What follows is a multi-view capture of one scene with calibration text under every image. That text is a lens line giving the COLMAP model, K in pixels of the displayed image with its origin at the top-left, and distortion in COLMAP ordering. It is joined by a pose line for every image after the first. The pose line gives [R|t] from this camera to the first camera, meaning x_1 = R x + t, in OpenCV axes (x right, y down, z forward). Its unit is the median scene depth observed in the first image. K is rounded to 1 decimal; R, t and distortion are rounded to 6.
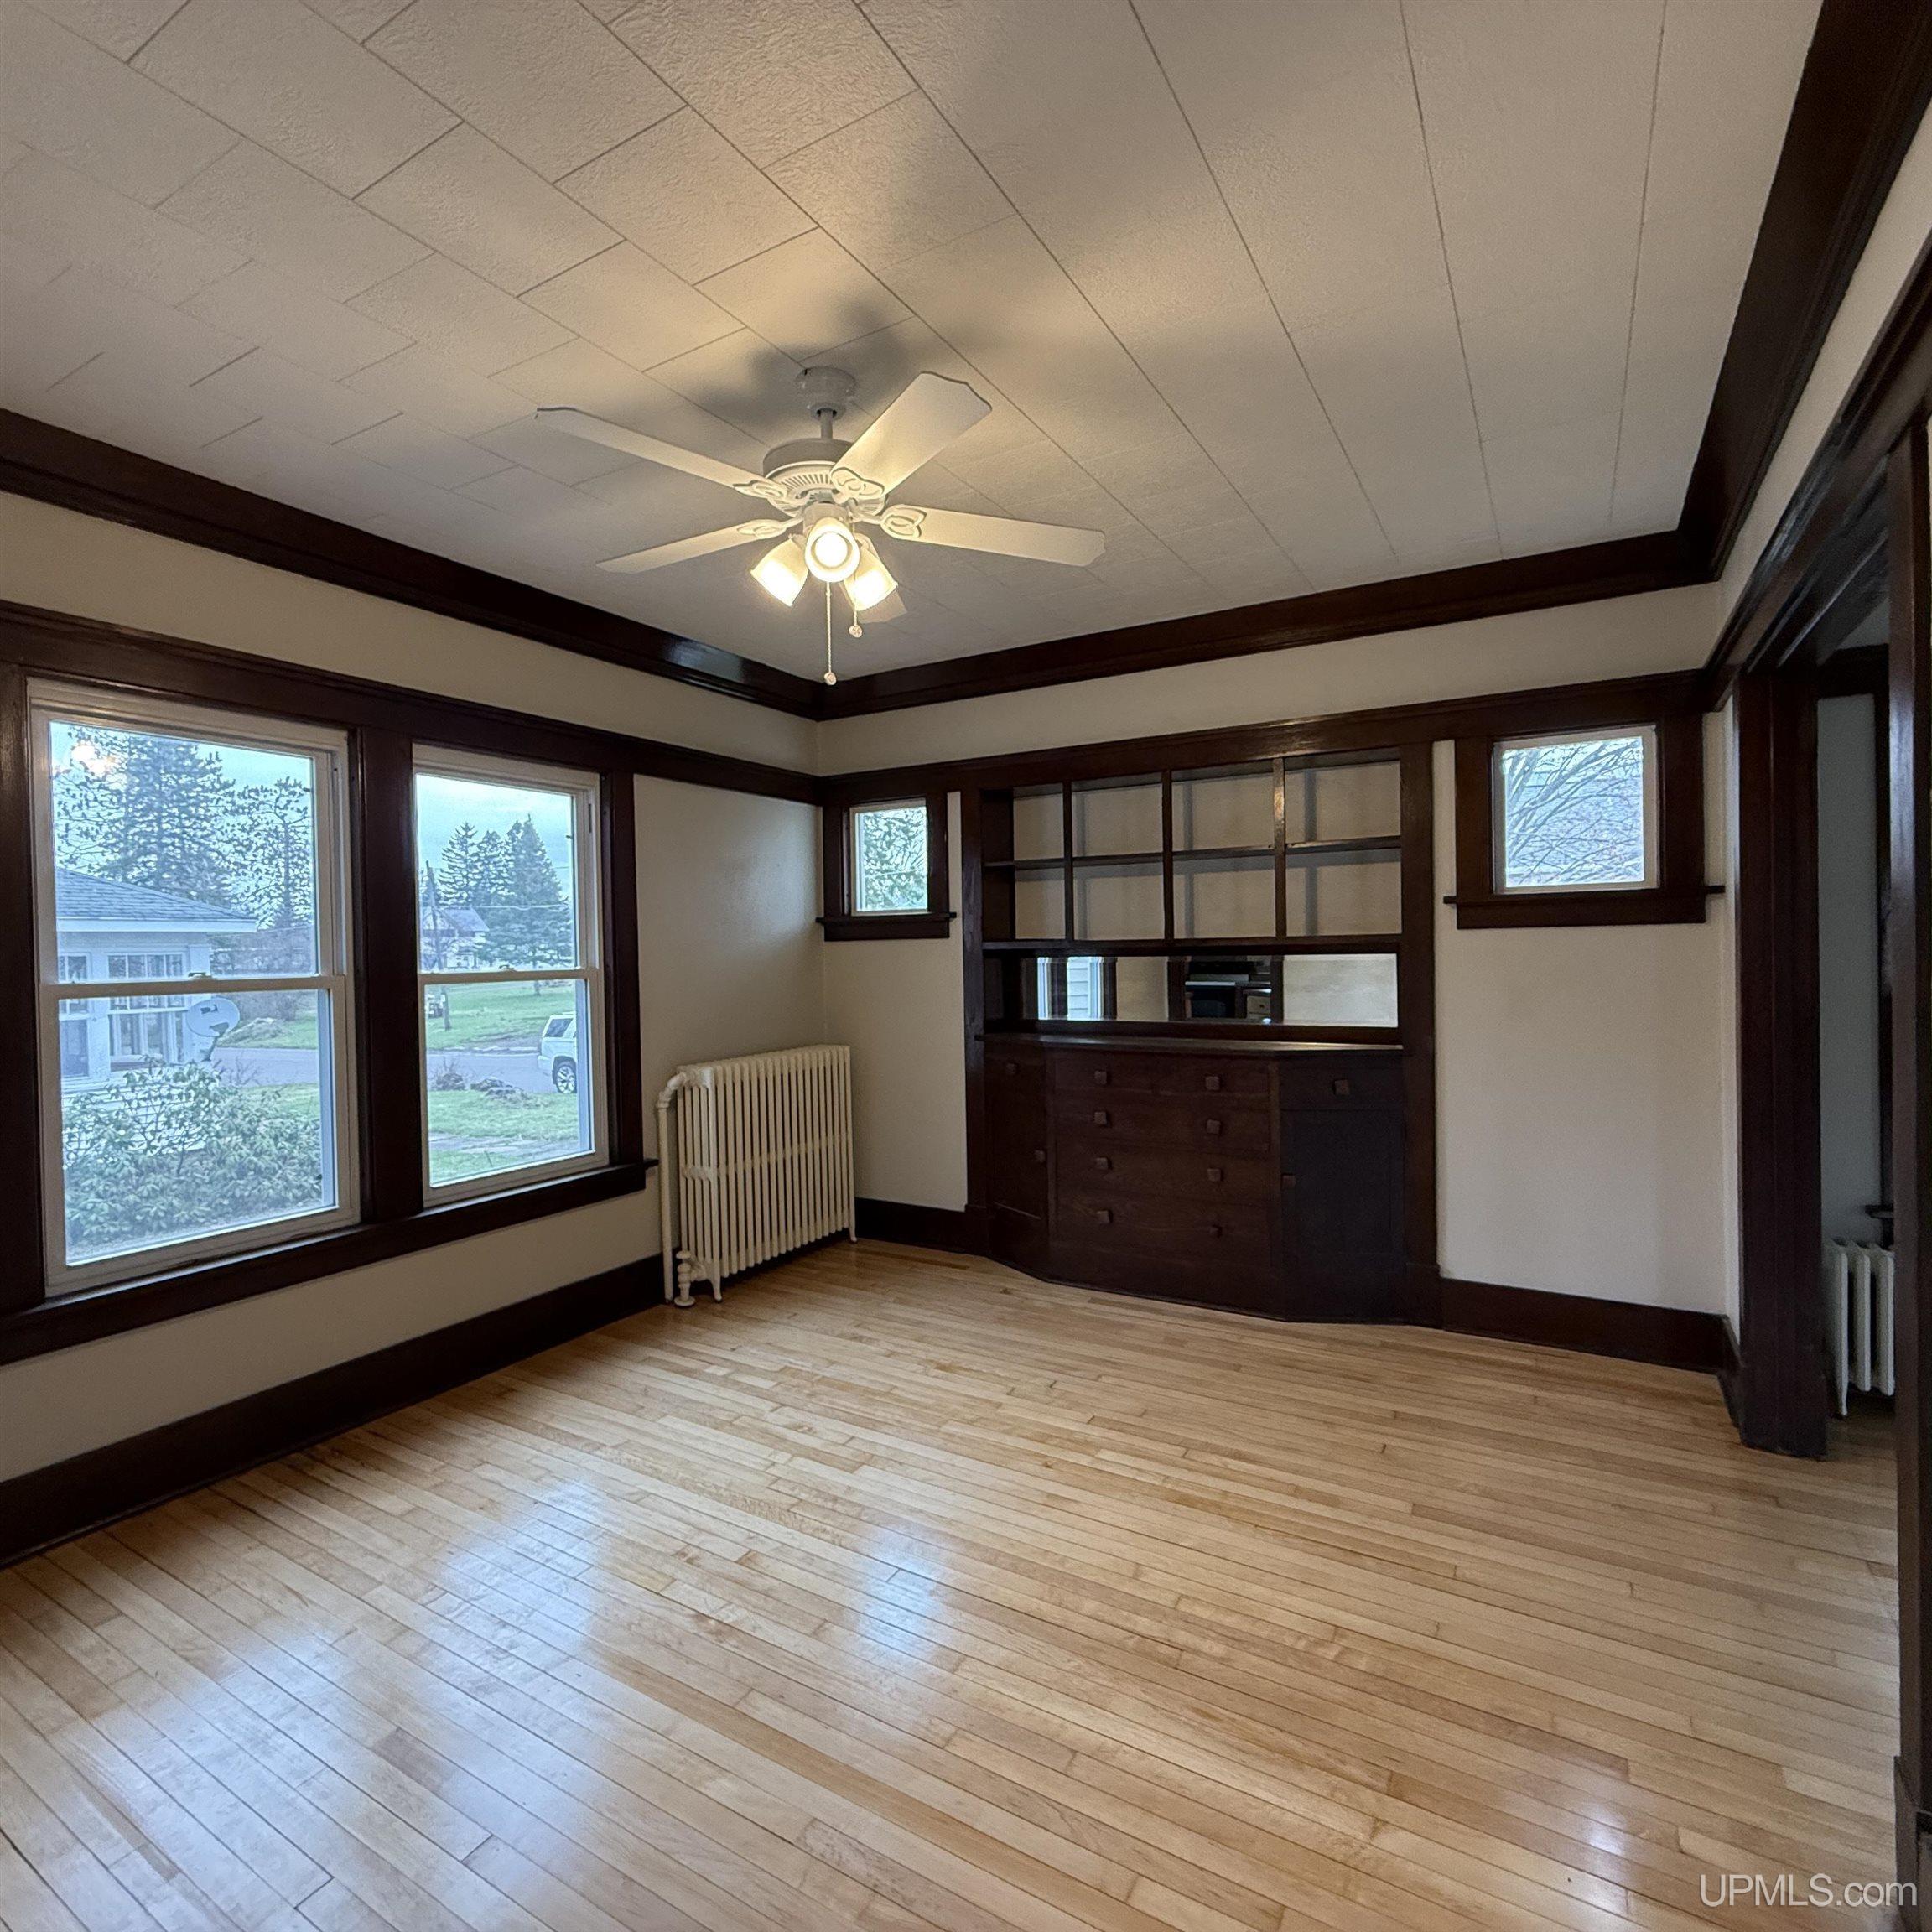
lens RADIAL K [[1021.5, 0, 969.7], [0, 1021.5, 962.5], [0, 0, 1]] dist [-0.000677, 0.000726]
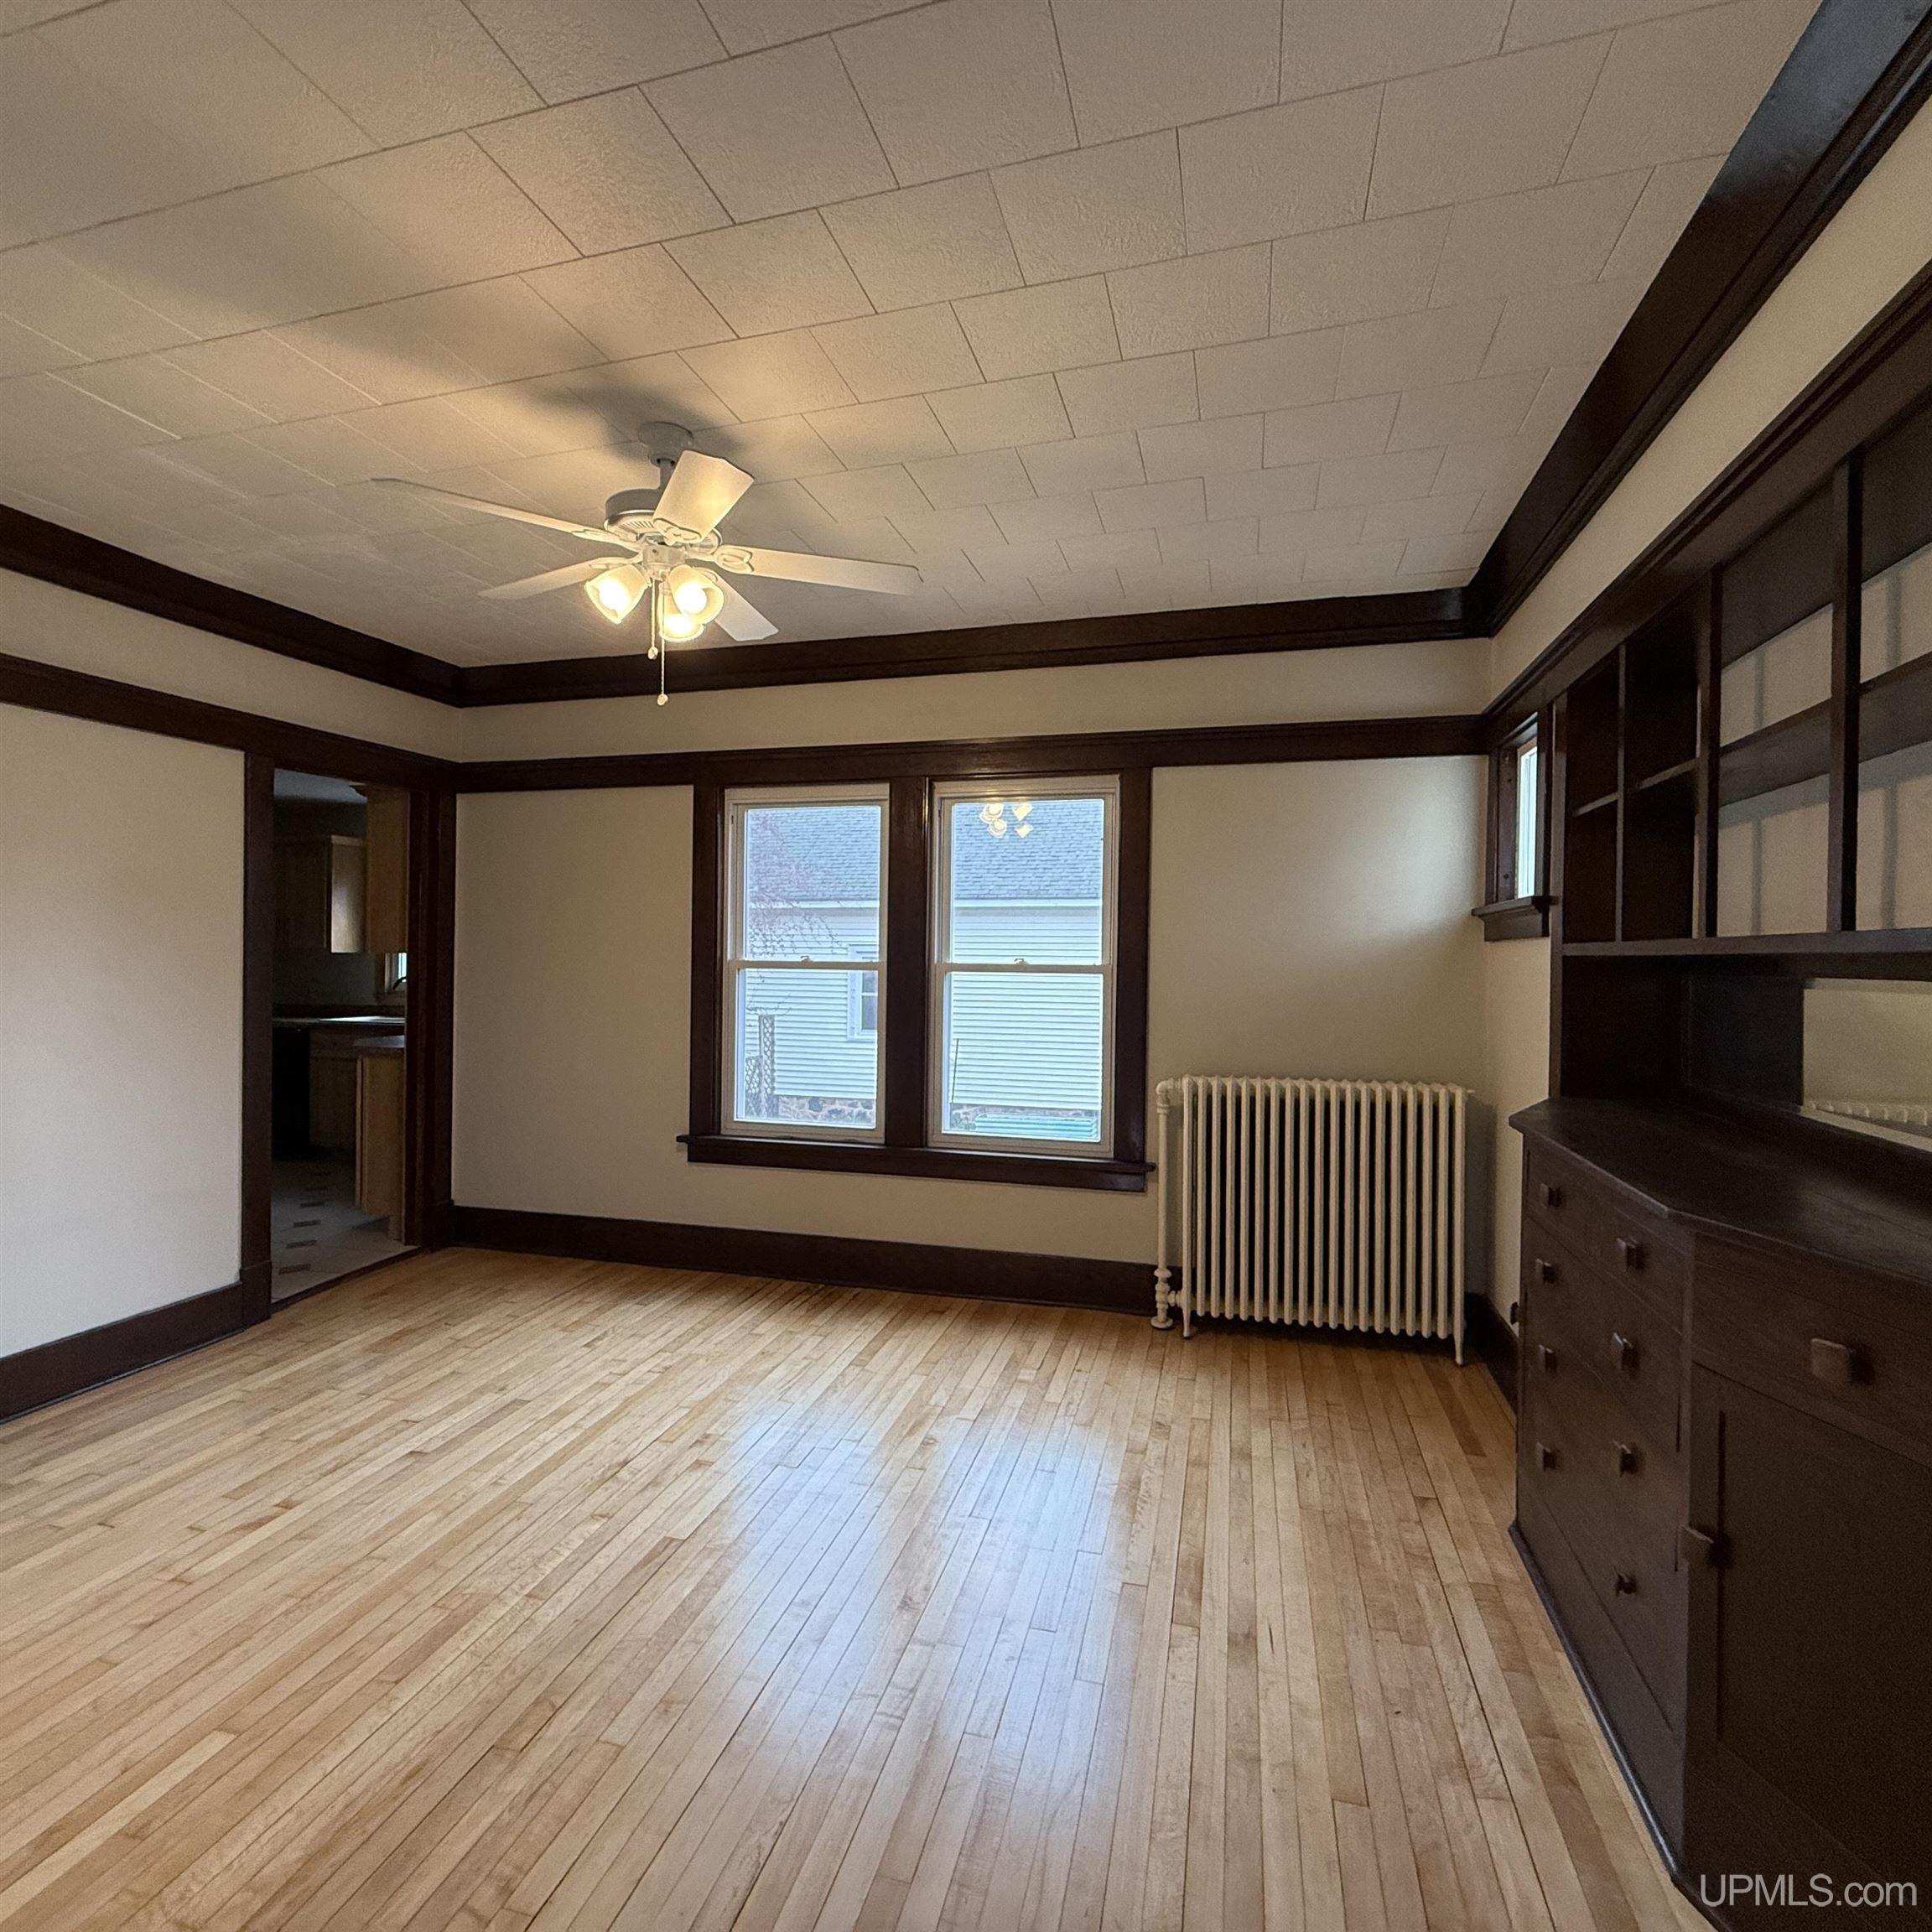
lens RADIAL K [[1021.5, 0, 961.7], [0, 1021.5, 956.0], [0, 0, 1]] dist [-0.000677, 0.000726]
pose [[0.261208, 0.017047, -0.965132, 0.639939], [-0.027502, 0.999570, 0.010212, -0.009571], [0.964891, 0.023875, 0.261565, 0.637773]]
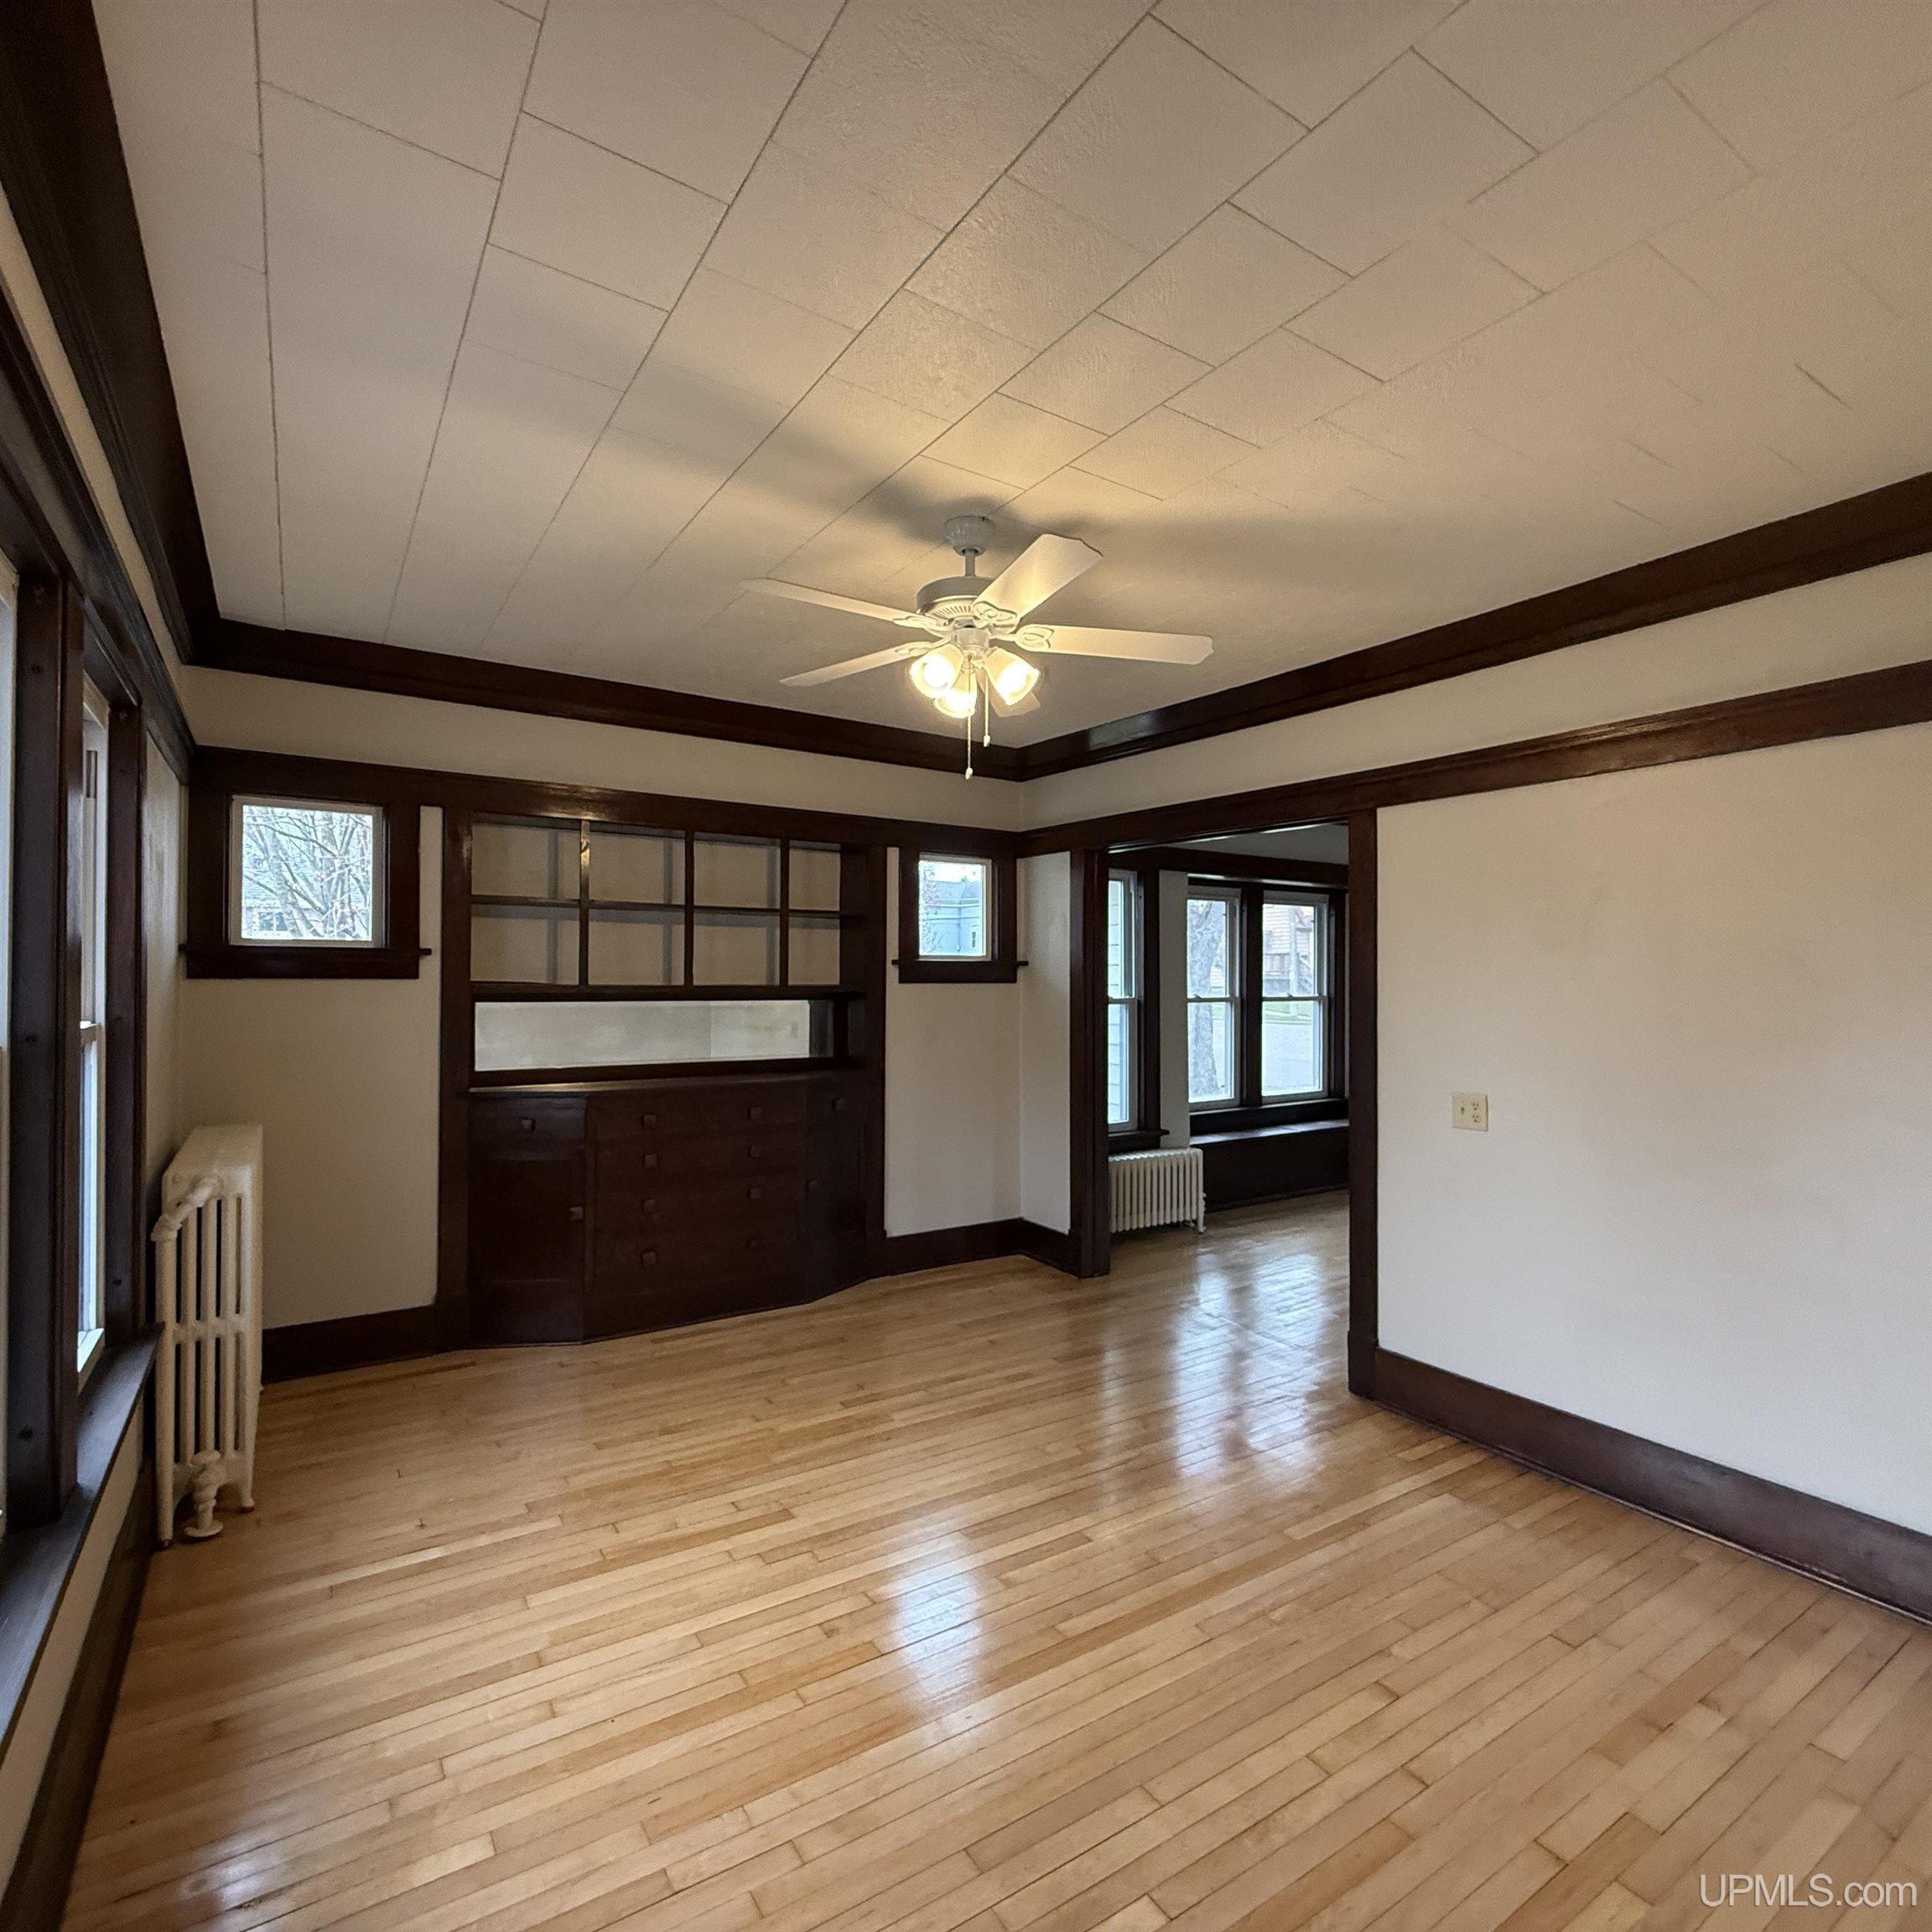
lens RADIAL K [[1021.5, 0, 956.3], [0, 1021.5, 966.0], [0, 0, 1]] dist [-0.000677, 0.000726]
pose [[0.450422, 0.030127, 0.892307, -0.736586], [-0.002765, 0.999473, -0.032350, -0.011288], [-0.892812, 0.012104, 0.450268, 0.301694]]
